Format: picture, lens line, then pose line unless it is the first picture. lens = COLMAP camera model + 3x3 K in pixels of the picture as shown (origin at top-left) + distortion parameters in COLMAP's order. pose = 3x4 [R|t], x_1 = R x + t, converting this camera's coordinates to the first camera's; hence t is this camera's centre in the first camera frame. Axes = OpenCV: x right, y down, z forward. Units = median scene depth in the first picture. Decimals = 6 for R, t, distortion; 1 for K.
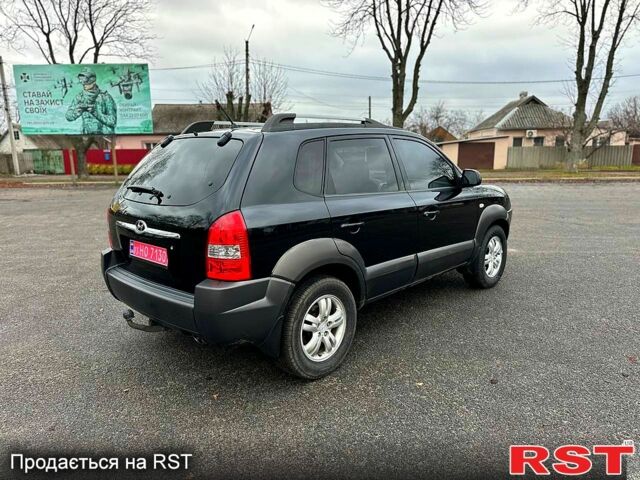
lens RADIAL K [[449.2, 0, 320.0], [0, 449.2, 240.0], [0, 0, 1]] dist [-0.001134, 0.000294]
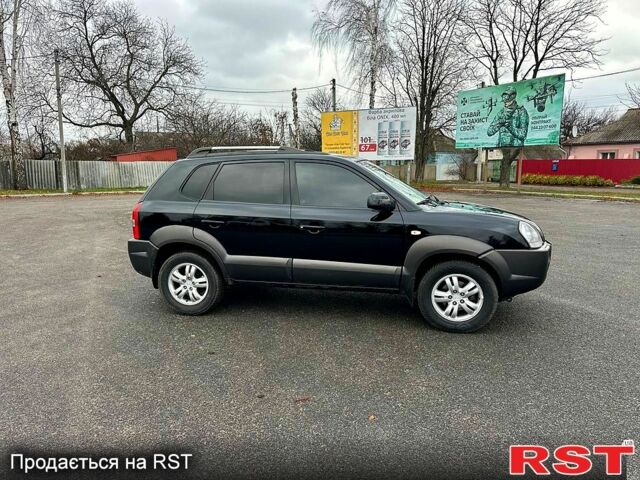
lens RADIAL K [[435.1, 0, 320.0], [0, 435.1, 240.0], [0, 0, 1]] dist [0.050562, -0.063081]
pose [[0.522123, 0.153666, -0.838912, 0.194015], [-0.166927, 0.983023, 0.076171, -0.019079], [0.836375, 0.100267, 0.538910, 0.071198]]
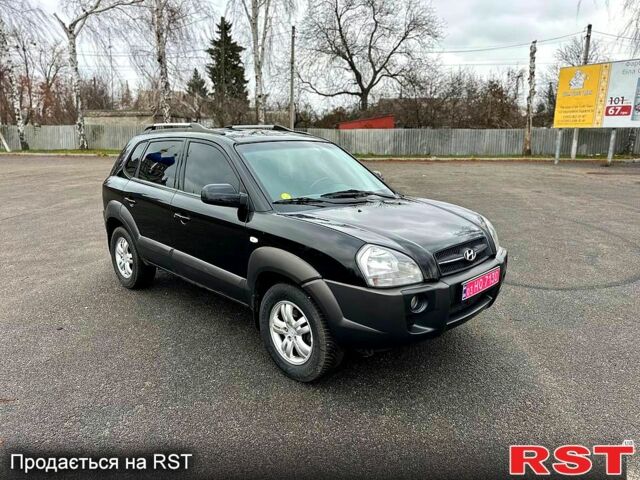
lens RADIAL K [[435.1, 0, 320.0], [0, 435.1, 240.0], [0, 0, 1]] dist [0.050562, -0.063081]
pose [[0.002364, 0.254571, -0.967051, 0.199094], [-0.196536, 0.948311, 0.249158, -0.052108], [0.980494, 0.189471, 0.052274, 0.207006]]
